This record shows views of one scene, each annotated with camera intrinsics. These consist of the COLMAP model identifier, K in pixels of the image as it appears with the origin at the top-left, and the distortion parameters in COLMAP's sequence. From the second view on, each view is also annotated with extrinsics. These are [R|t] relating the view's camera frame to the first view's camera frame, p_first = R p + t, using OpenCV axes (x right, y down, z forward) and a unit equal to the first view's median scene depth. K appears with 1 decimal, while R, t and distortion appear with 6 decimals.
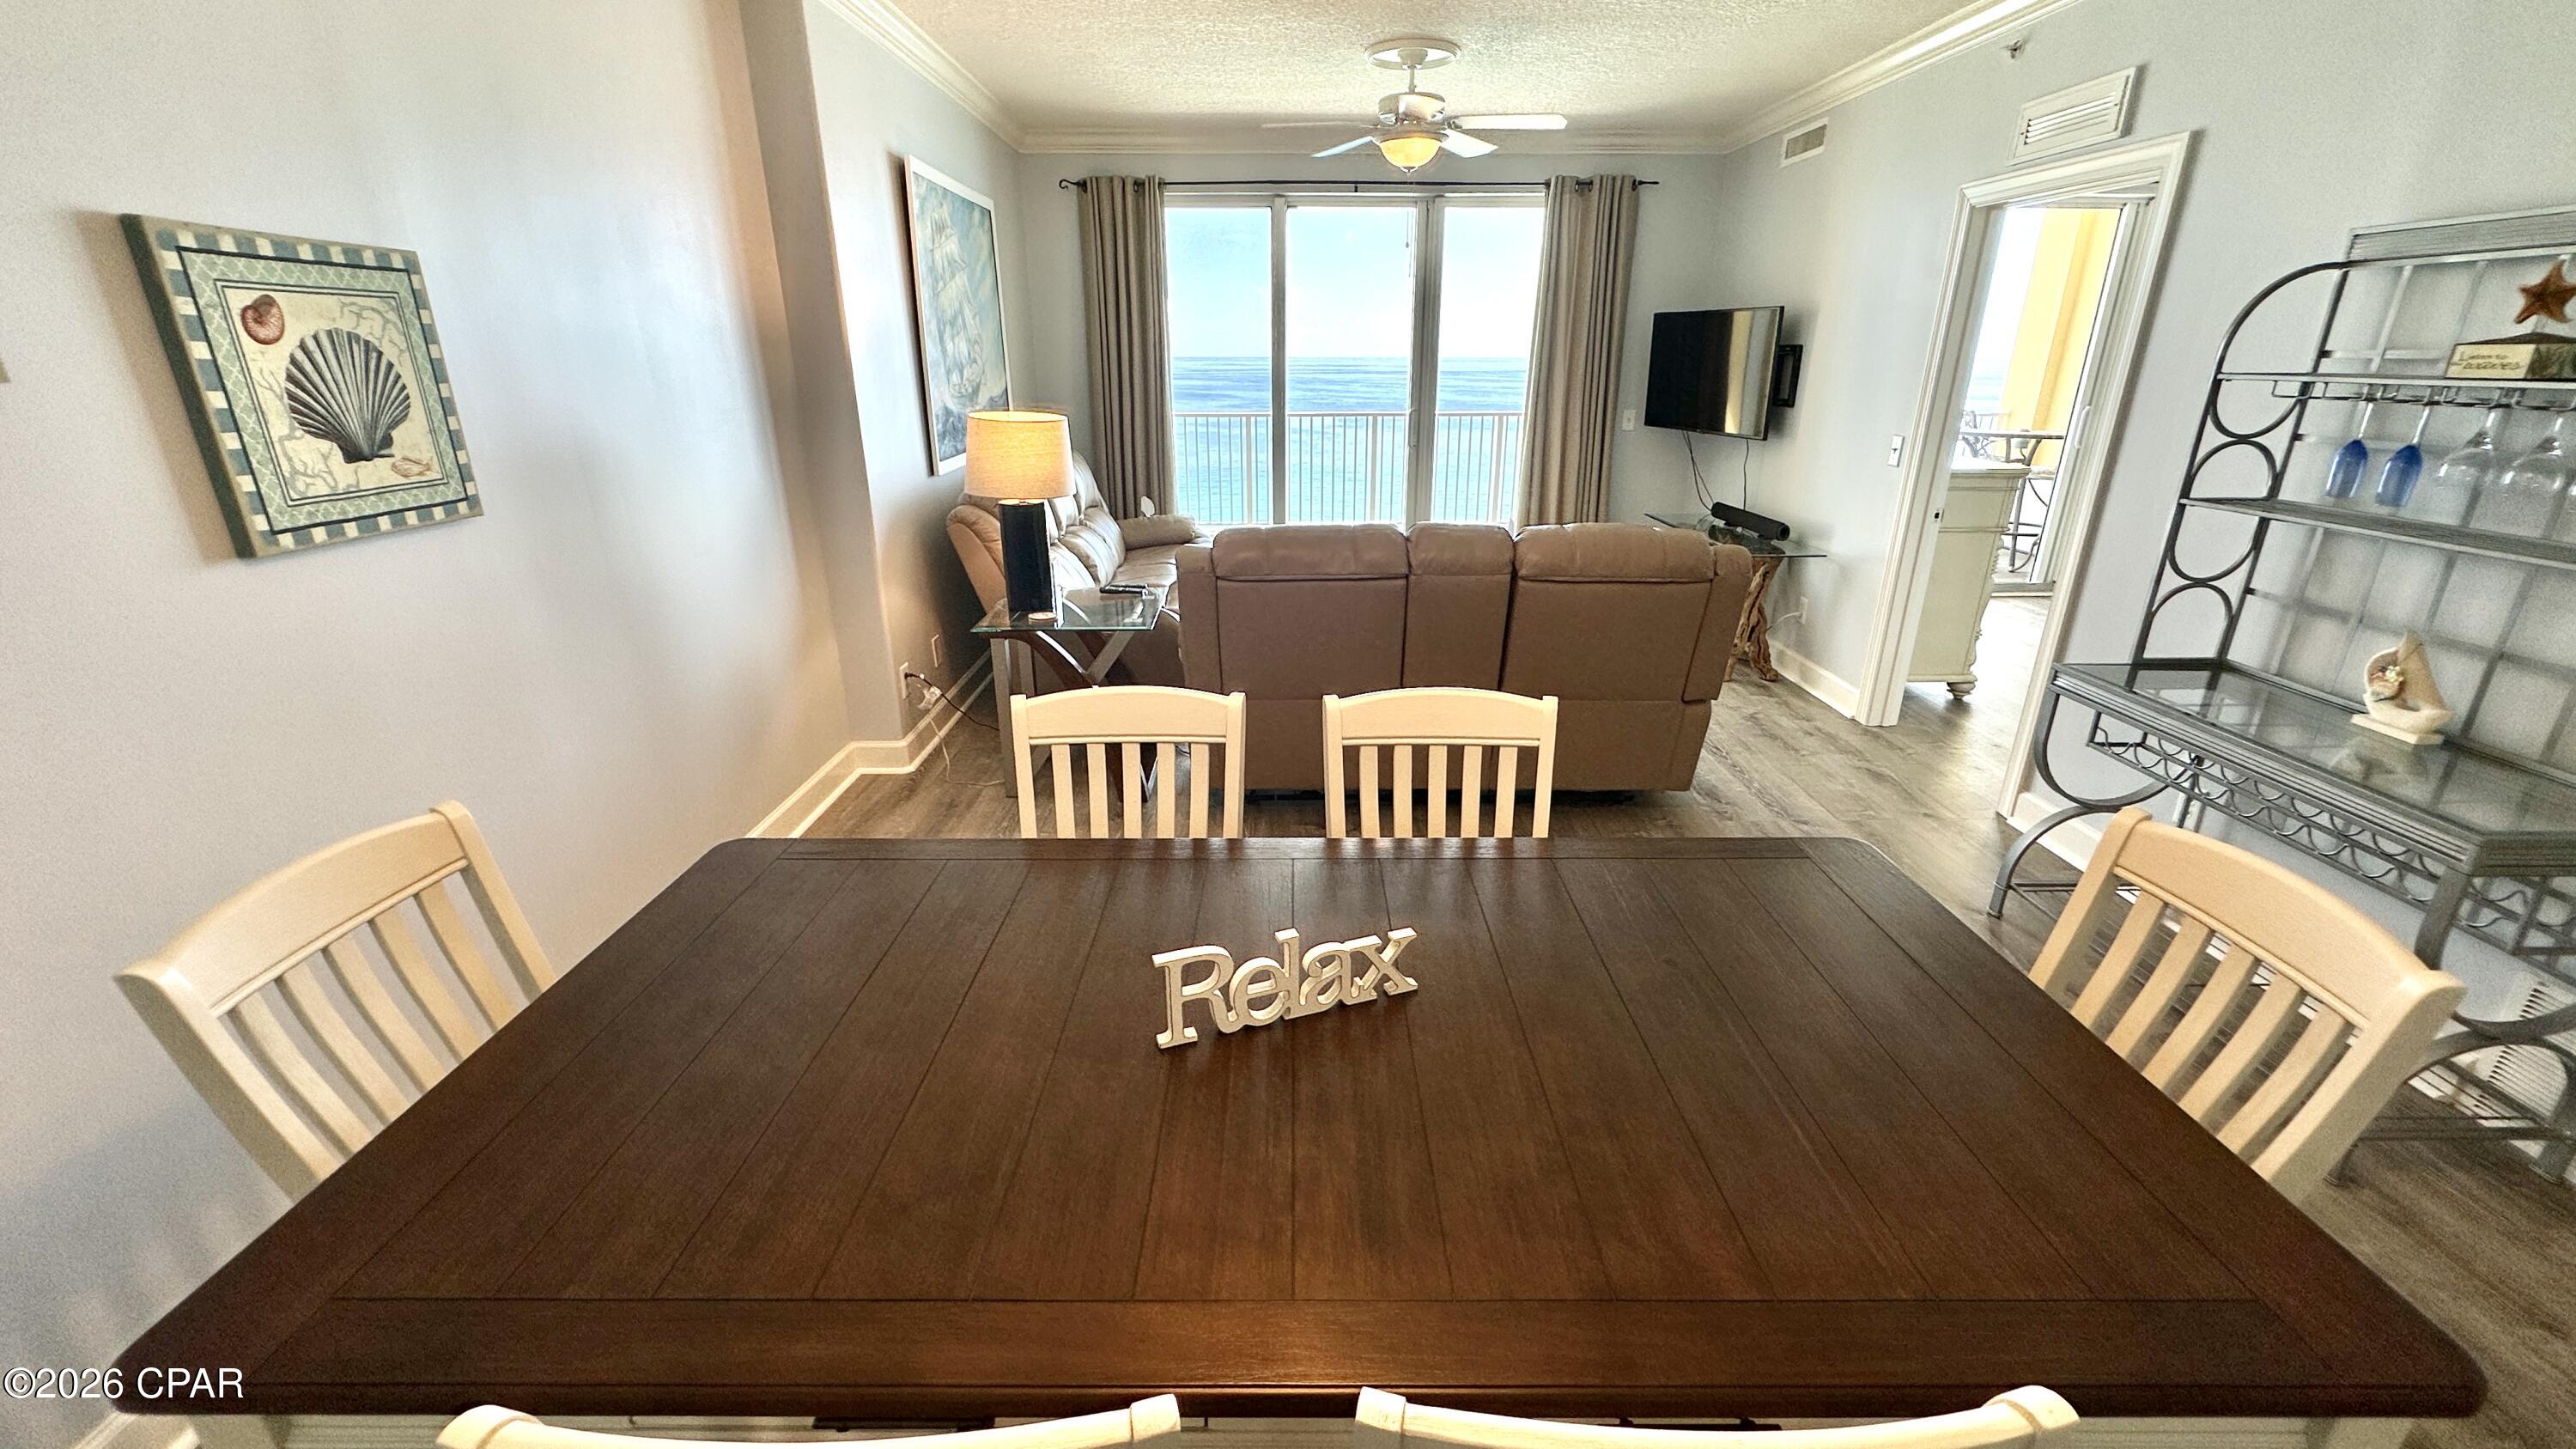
lens RADIAL K [[1028.9, 0, 1290.1], [0, 1028.9, 724.7], [0, 0, 1]] dist [-0.003760, 0.000653]
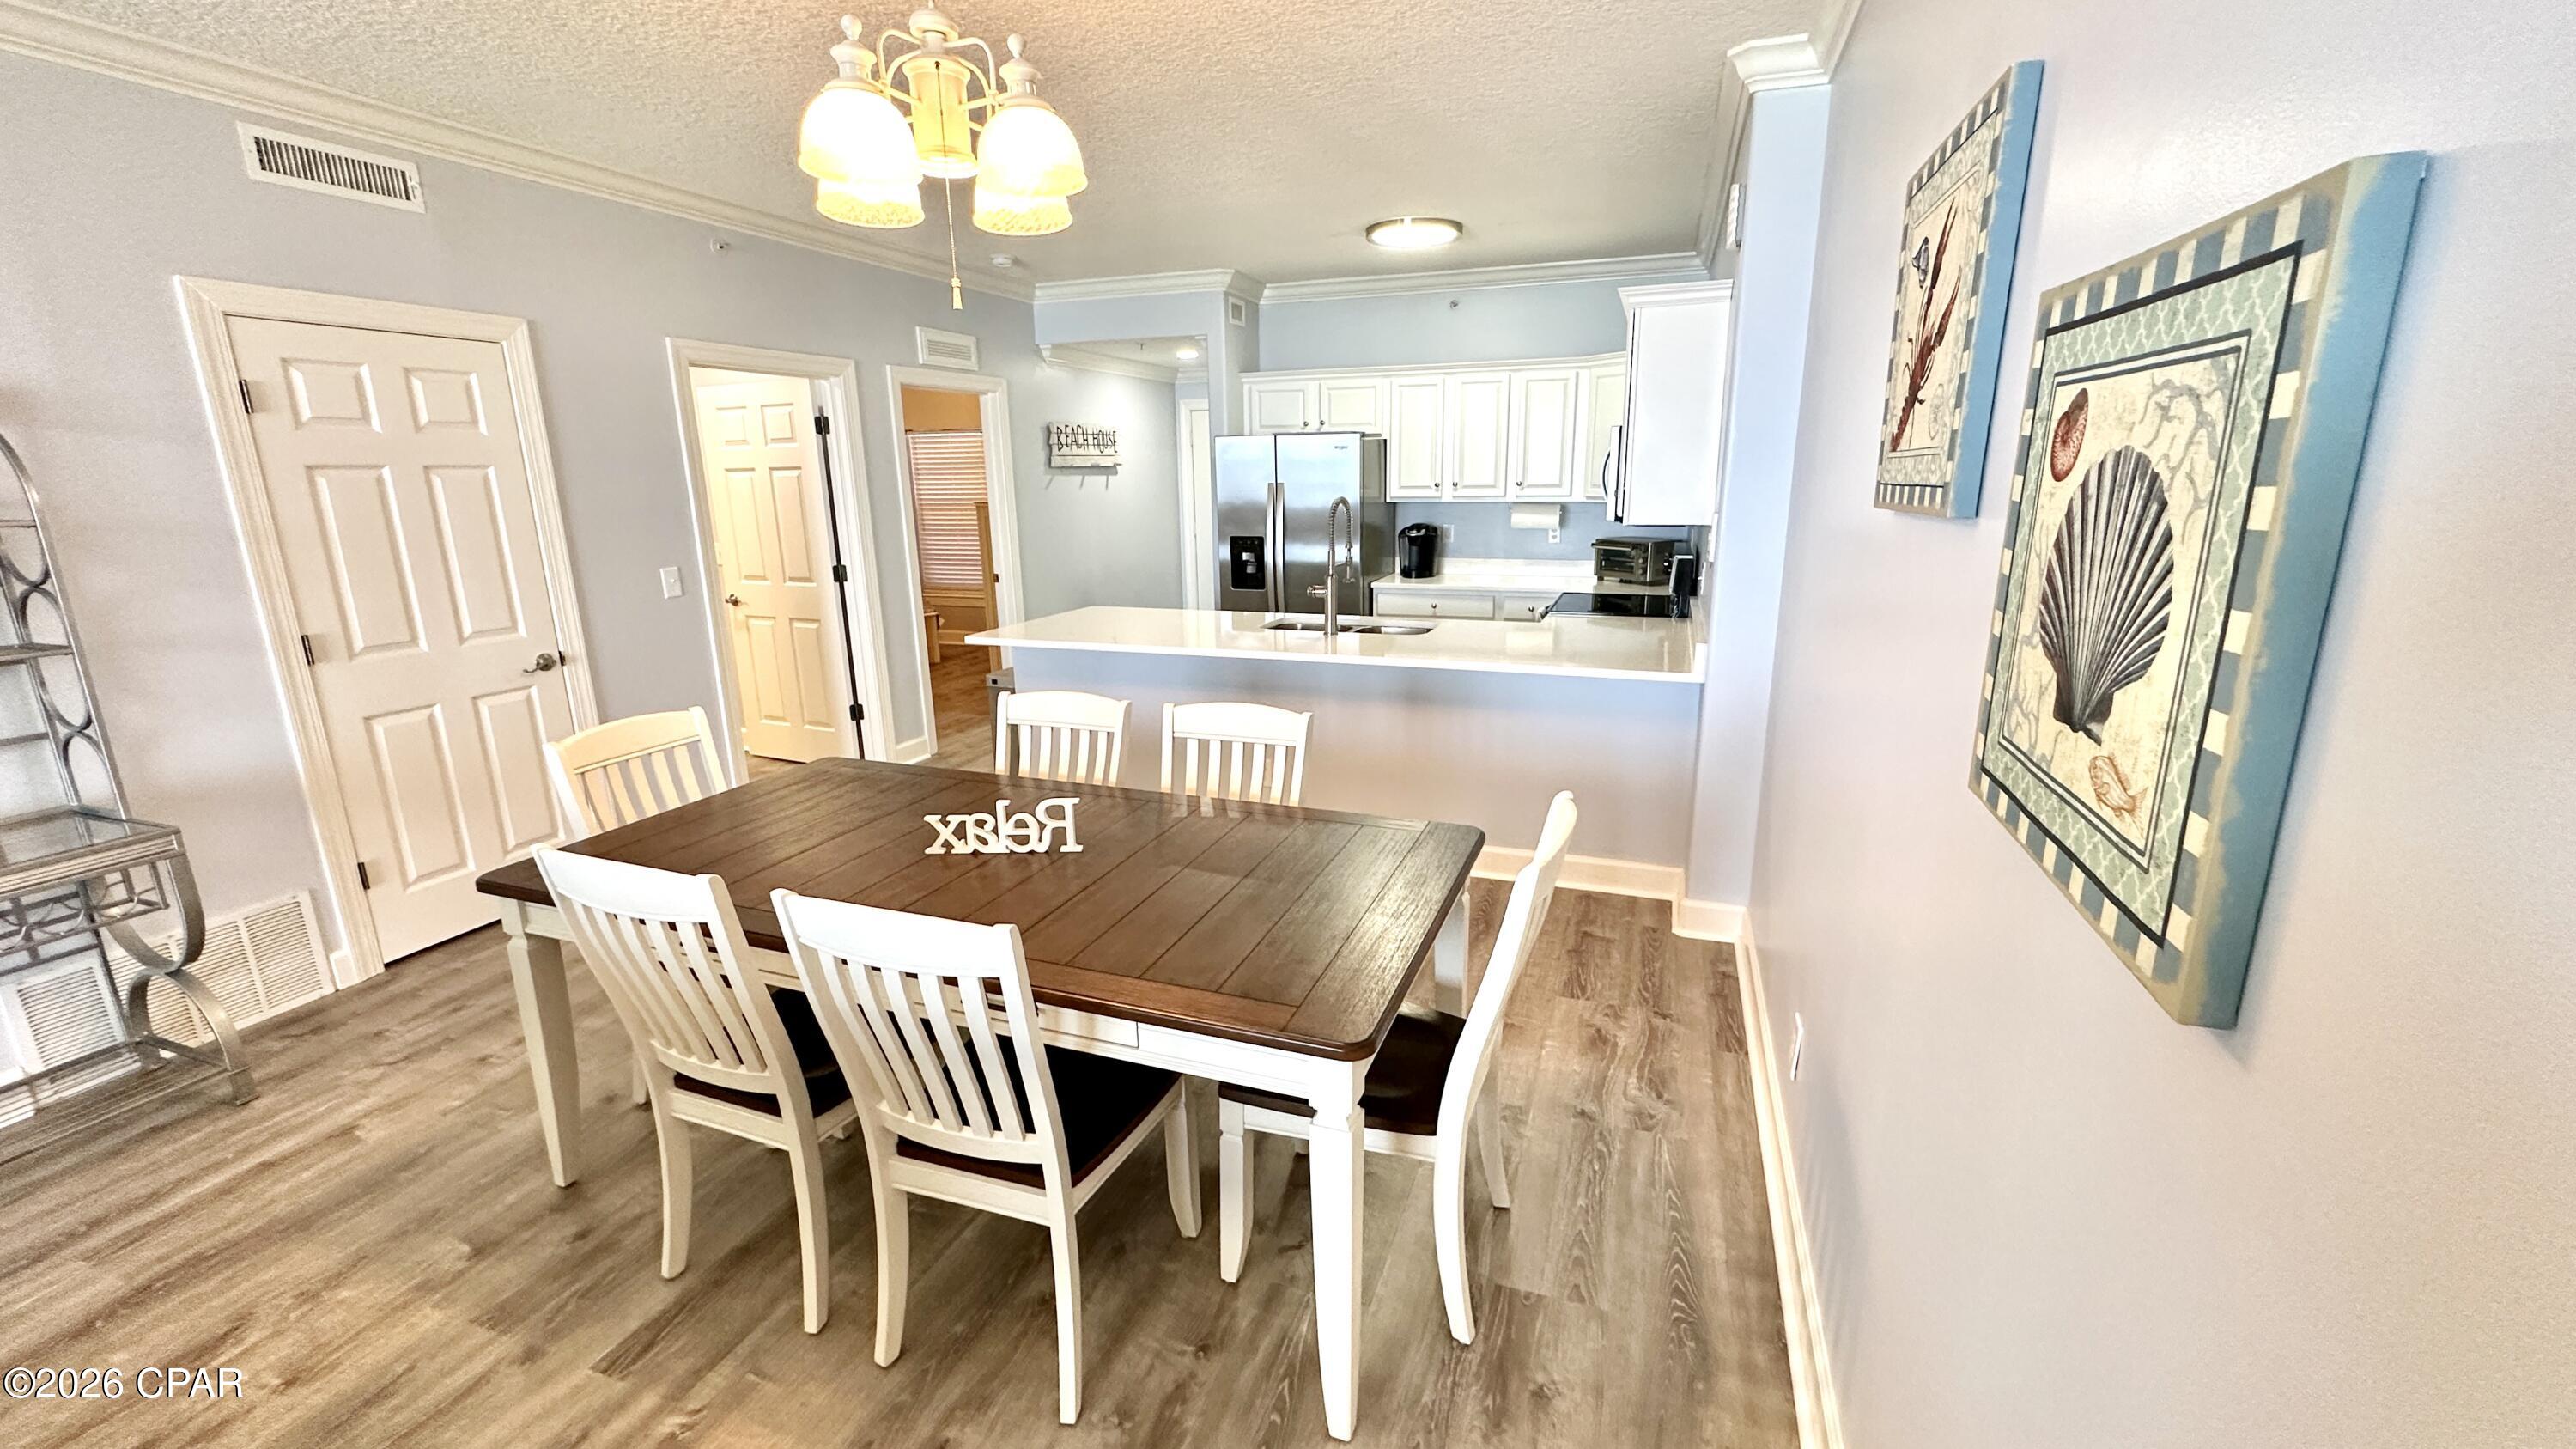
lens RADIAL K [[1025.6, 0, 1289.5], [0, 1025.6, 725.3], [0, 0, 1]] dist [-0.004296, 0.000637]
pose [[-0.937777, -0.072855, 0.339508, -0.645953], [0.129798, 0.833314, 0.537346, -0.485002], [-0.322066, 0.547978, -0.772006, 1.295209]]
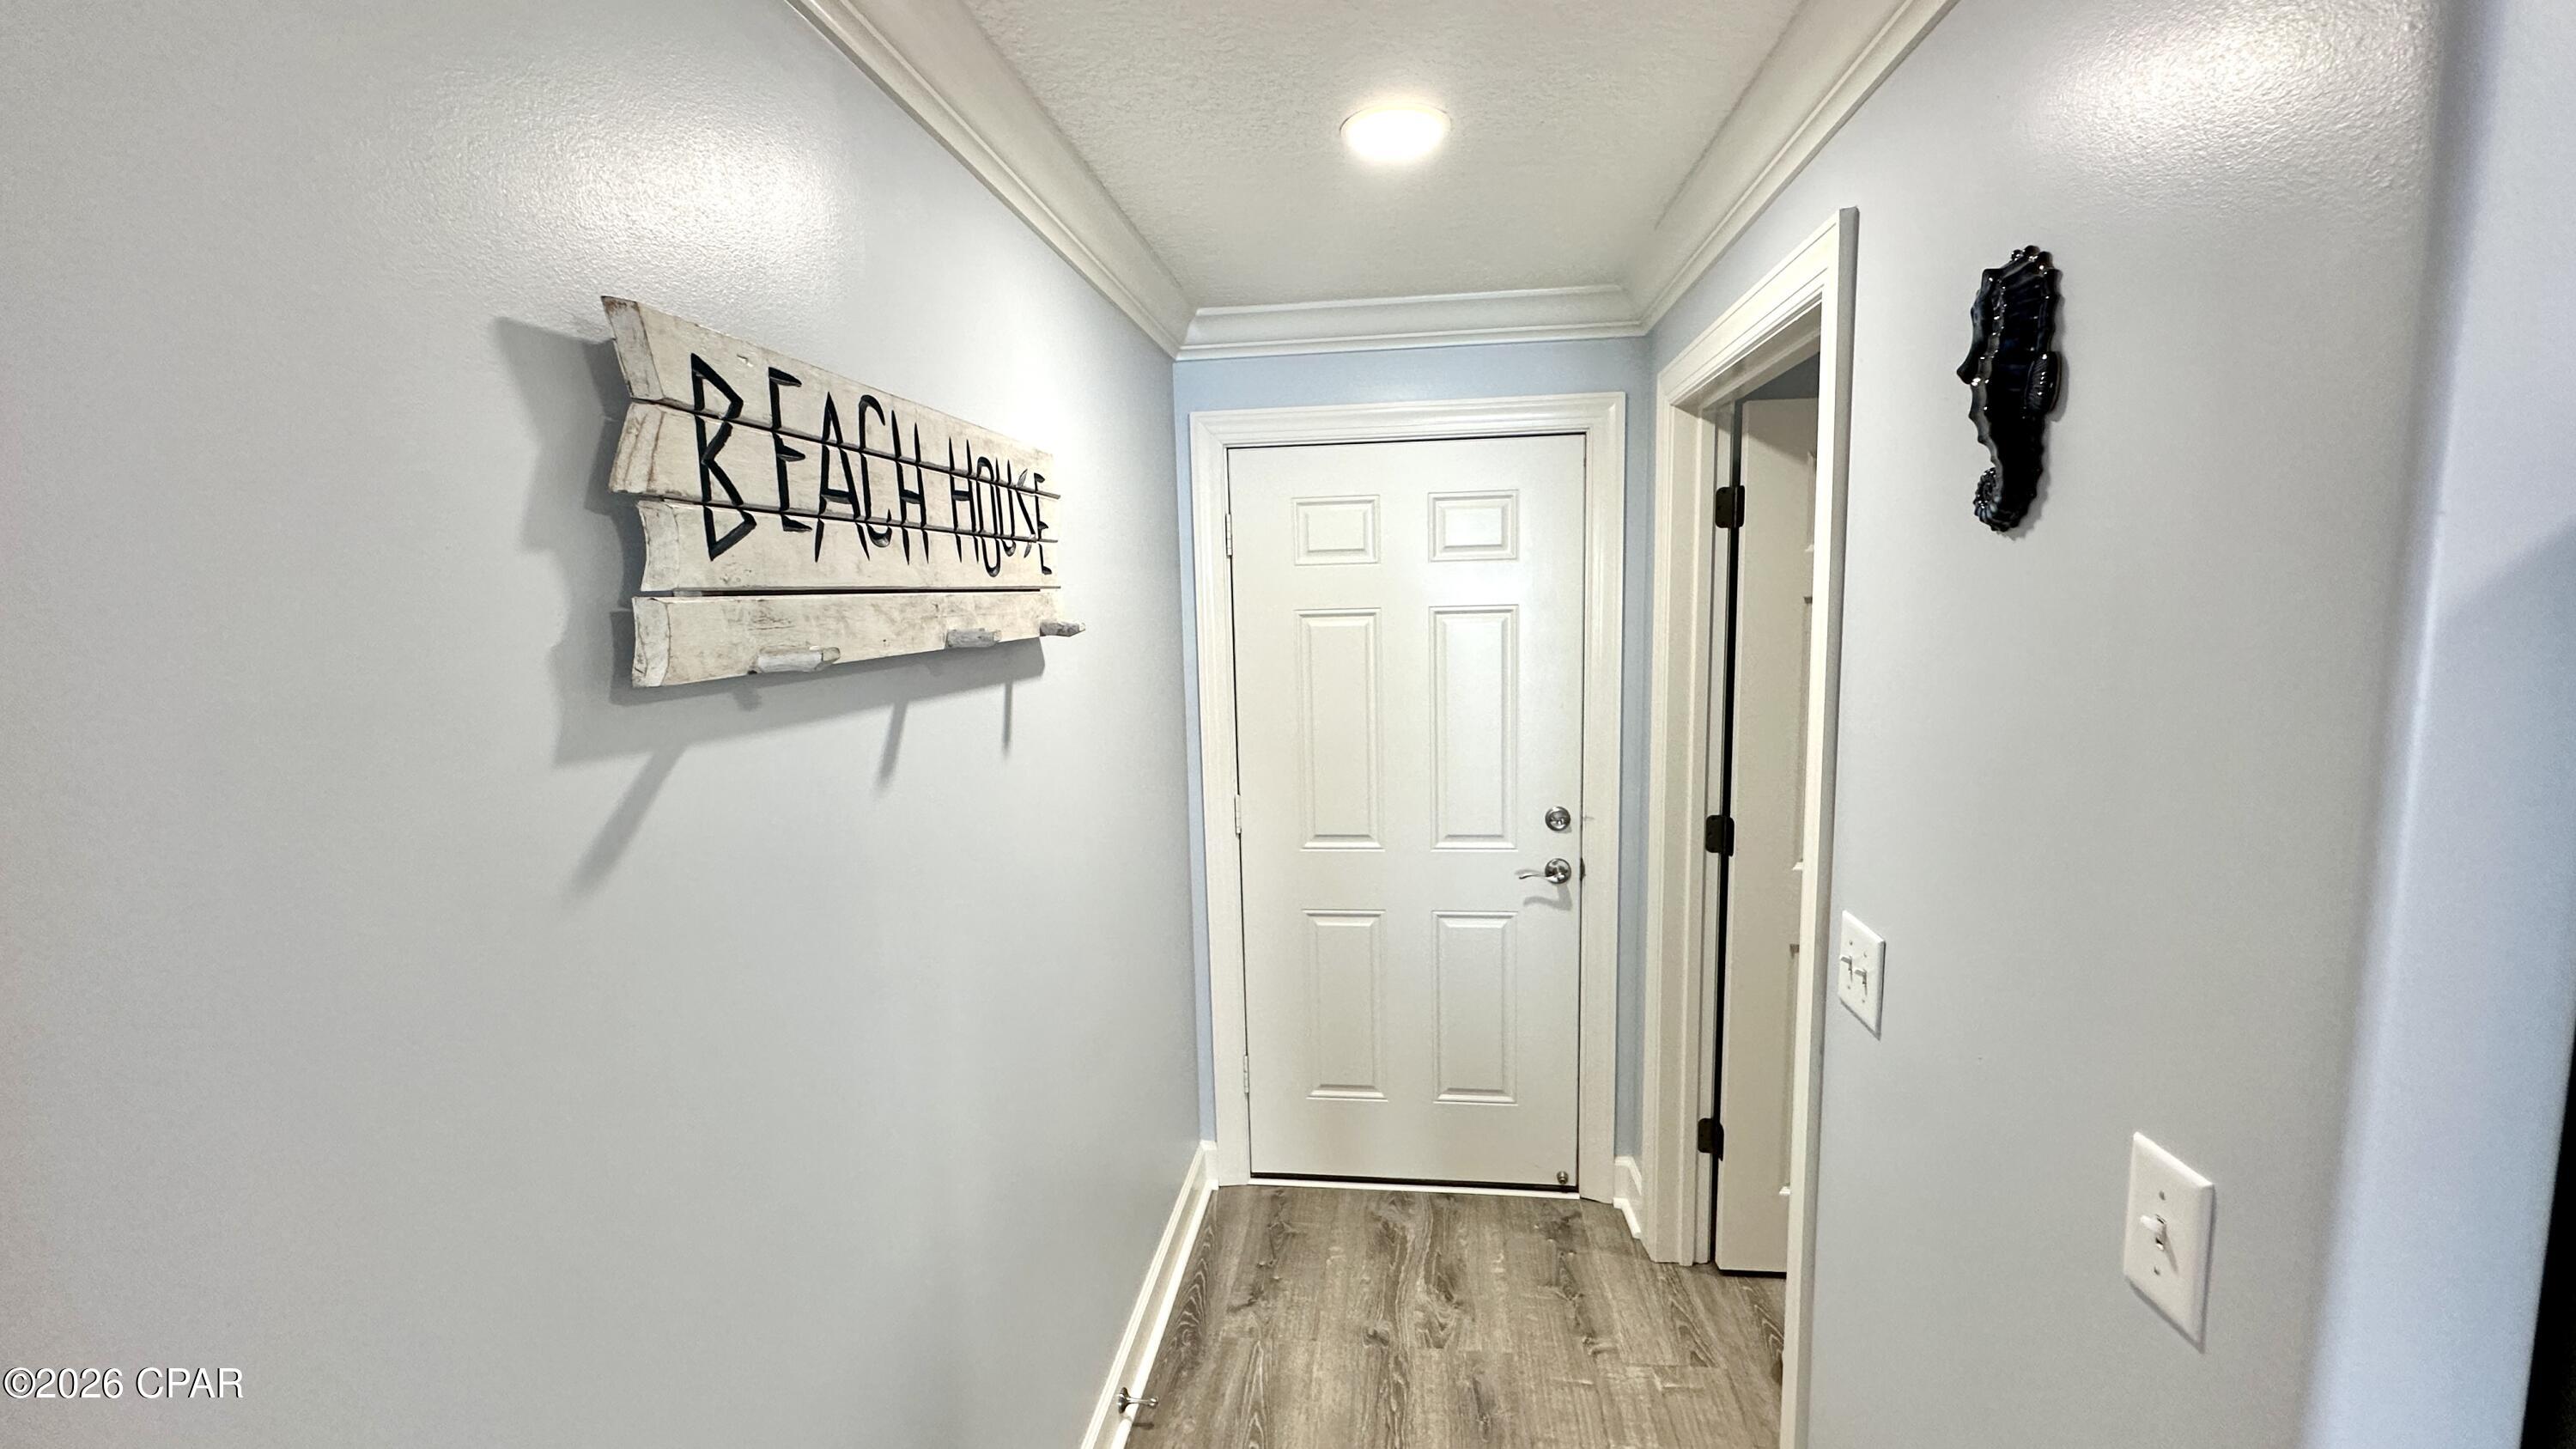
lens RADIAL K [[1033.6, 0, 1287.4], [0, 1033.6, 718.3], [0, 0, 1]] dist [-0.000232, 0.000167]
pose [[-0.991824, 0.008141, 0.127352, 0.955494], [0.064676, 0.892364, 0.446657, 0.343625], [-0.110008, 0.451242, -0.885595, -1.127525]]
